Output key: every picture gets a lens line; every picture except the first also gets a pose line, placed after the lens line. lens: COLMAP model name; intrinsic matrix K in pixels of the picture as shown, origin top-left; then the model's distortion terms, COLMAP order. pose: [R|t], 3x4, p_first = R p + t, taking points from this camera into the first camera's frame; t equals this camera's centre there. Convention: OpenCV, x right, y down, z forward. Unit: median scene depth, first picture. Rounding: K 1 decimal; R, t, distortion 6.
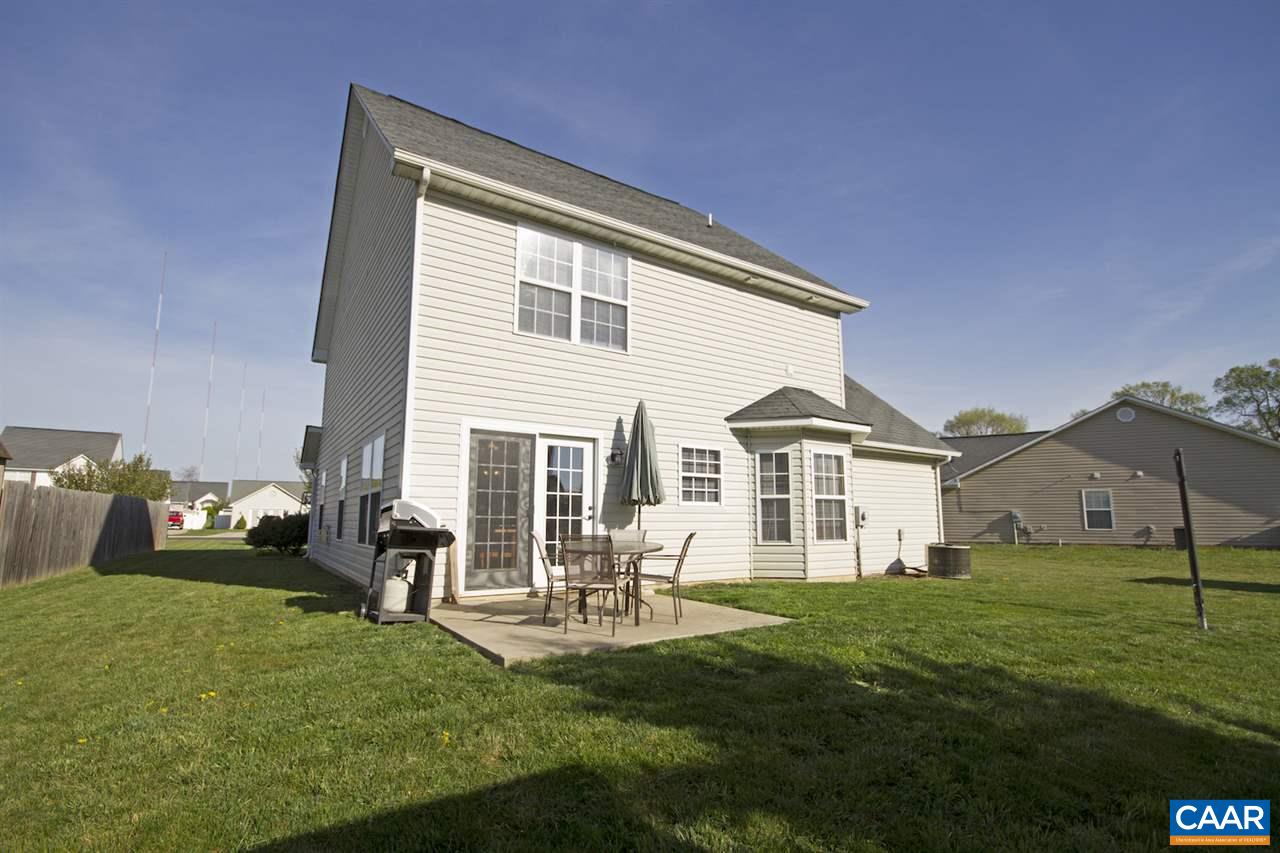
lens RADIAL K [[587.3, 0, 643.1], [0, 587.3, 429.6], [0, 0, 1]] dist [0.001890, 0.000301]
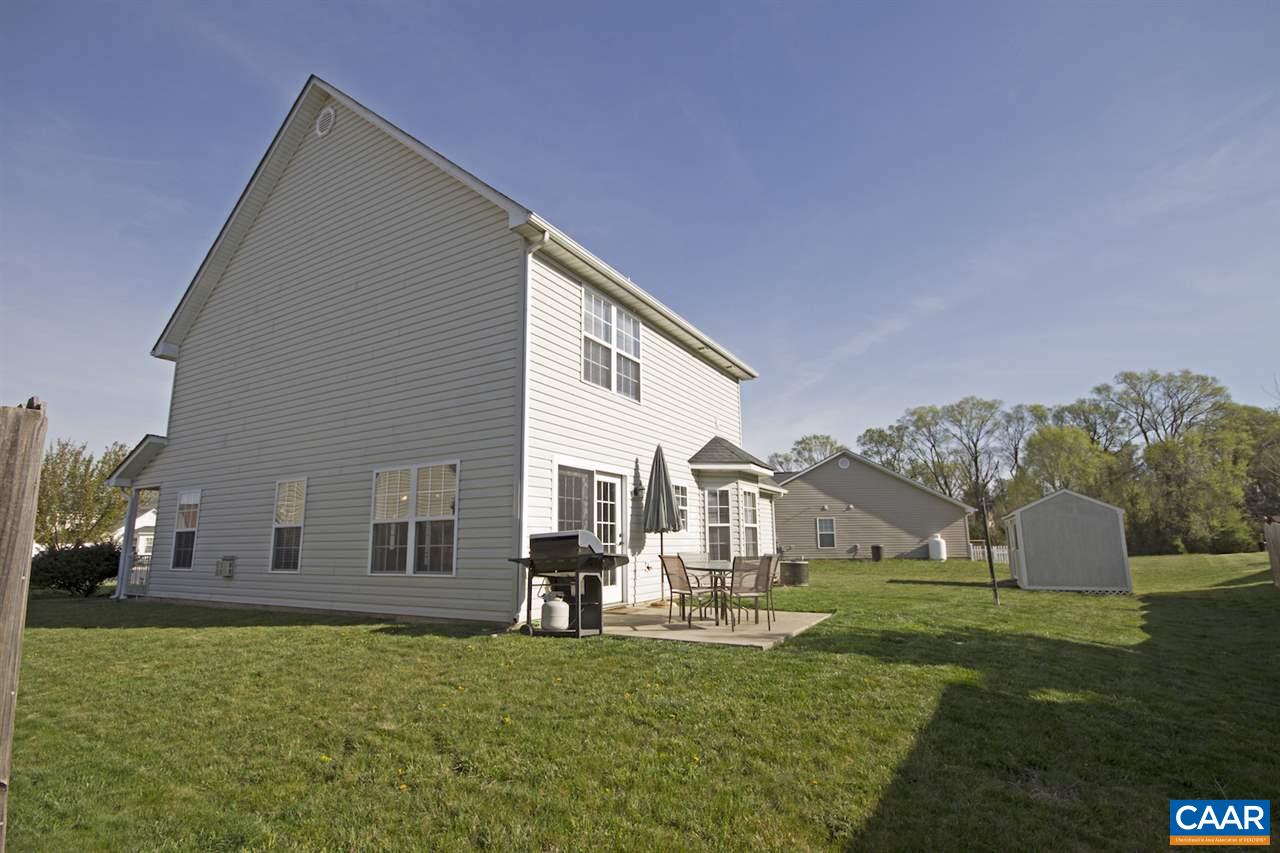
lens RADIAL K [[587.3, 0, 636.0], [0, 587.3, 432.7], [0, 0, 1]] dist [0.001890, 0.000301]
pose [[0.899793, 0.069643, 0.430723, -0.498809], [-0.055026, 0.997410, -0.046319, -0.014893], [-0.432833, 0.017977, 0.901295, -0.058425]]
